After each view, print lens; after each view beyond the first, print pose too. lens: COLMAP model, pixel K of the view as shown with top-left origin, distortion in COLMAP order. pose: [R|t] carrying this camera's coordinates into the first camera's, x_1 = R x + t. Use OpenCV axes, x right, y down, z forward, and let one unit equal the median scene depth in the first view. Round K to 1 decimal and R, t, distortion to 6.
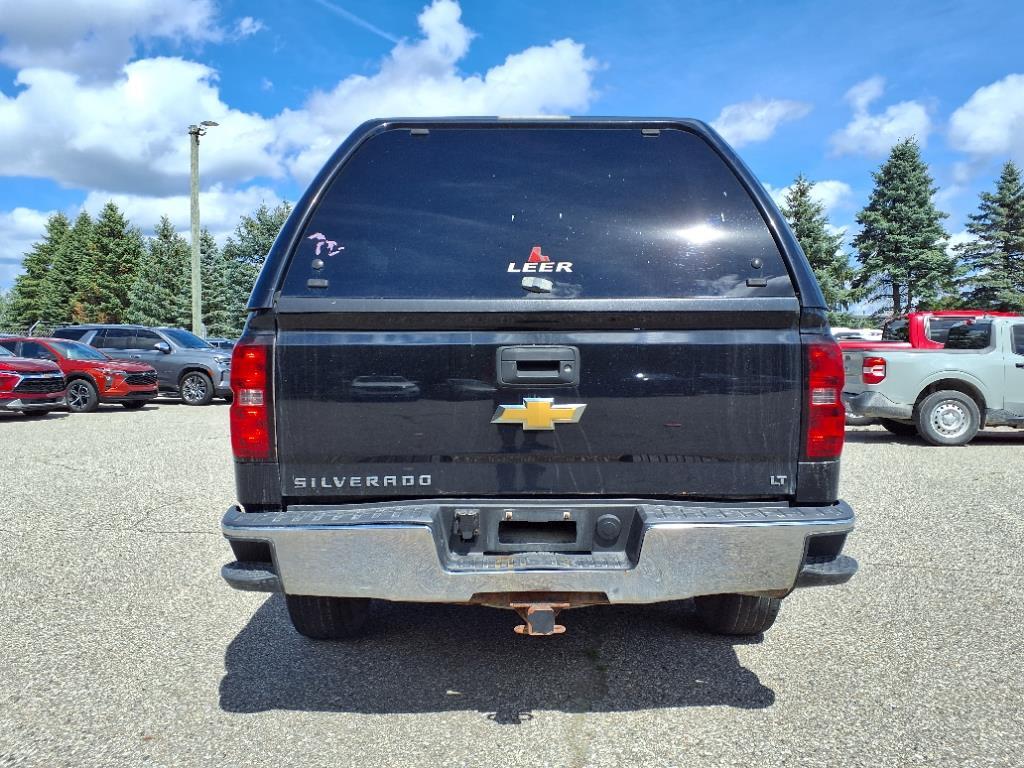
lens RADIAL K [[846.4, 0, 511.6], [0, 846.4, 379.0], [0, 0, 1]] dist [0.041228, -0.059820]
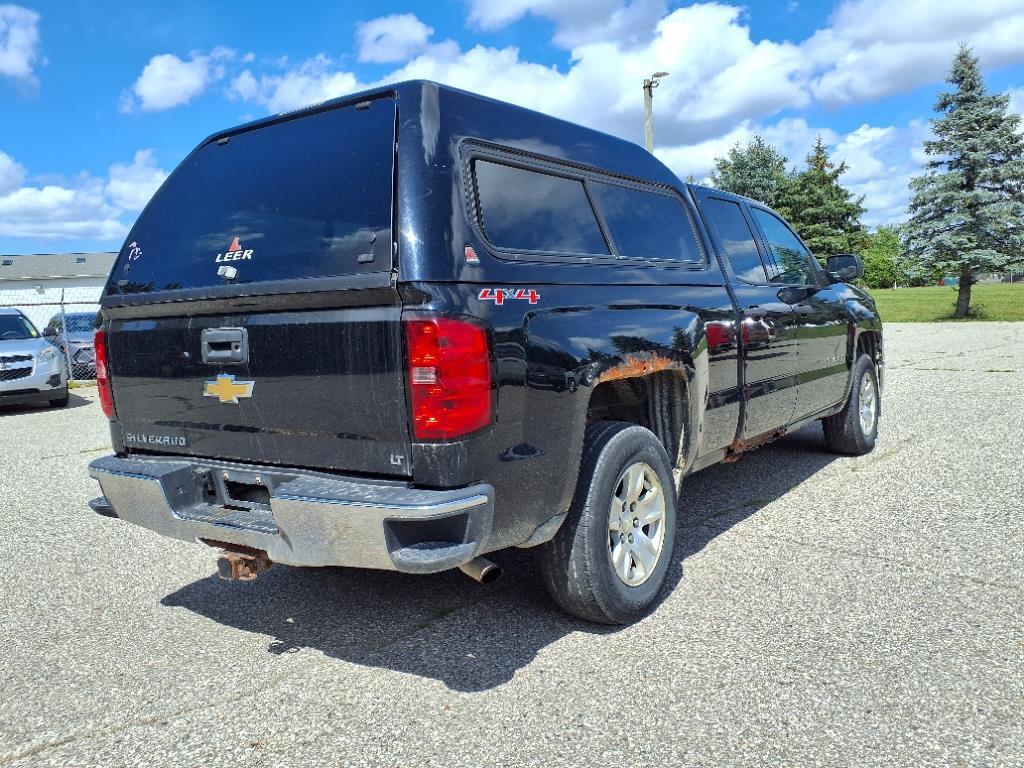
lens RADIAL K [[846.4, 0, 510.7], [0, 846.4, 391.9], [0, 0, 1]] dist [0.041228, -0.059820]
pose [[0.800633, 0.021395, -0.598773, 0.100492], [0.032212, 0.996380, 0.078673, -0.003136], [0.598289, -0.082276, 0.797045, 0.031782]]
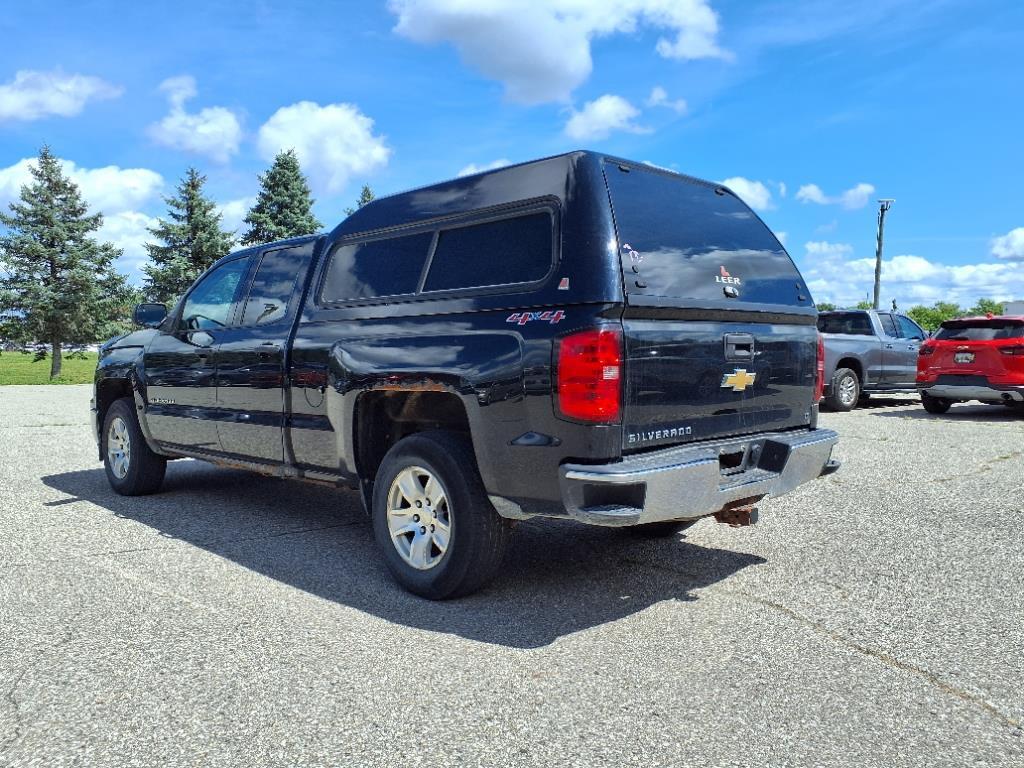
lens RADIAL K [[846.4, 0, 513.9], [0, 846.4, 380.1], [0, 0, 1]] dist [0.041228, -0.059820]
pose [[0.698324, -0.024818, 0.715351, -0.129357], [0.018192, 0.999691, 0.016923, 0.000938], [-0.715550, 0.001196, 0.698560, 0.024023]]
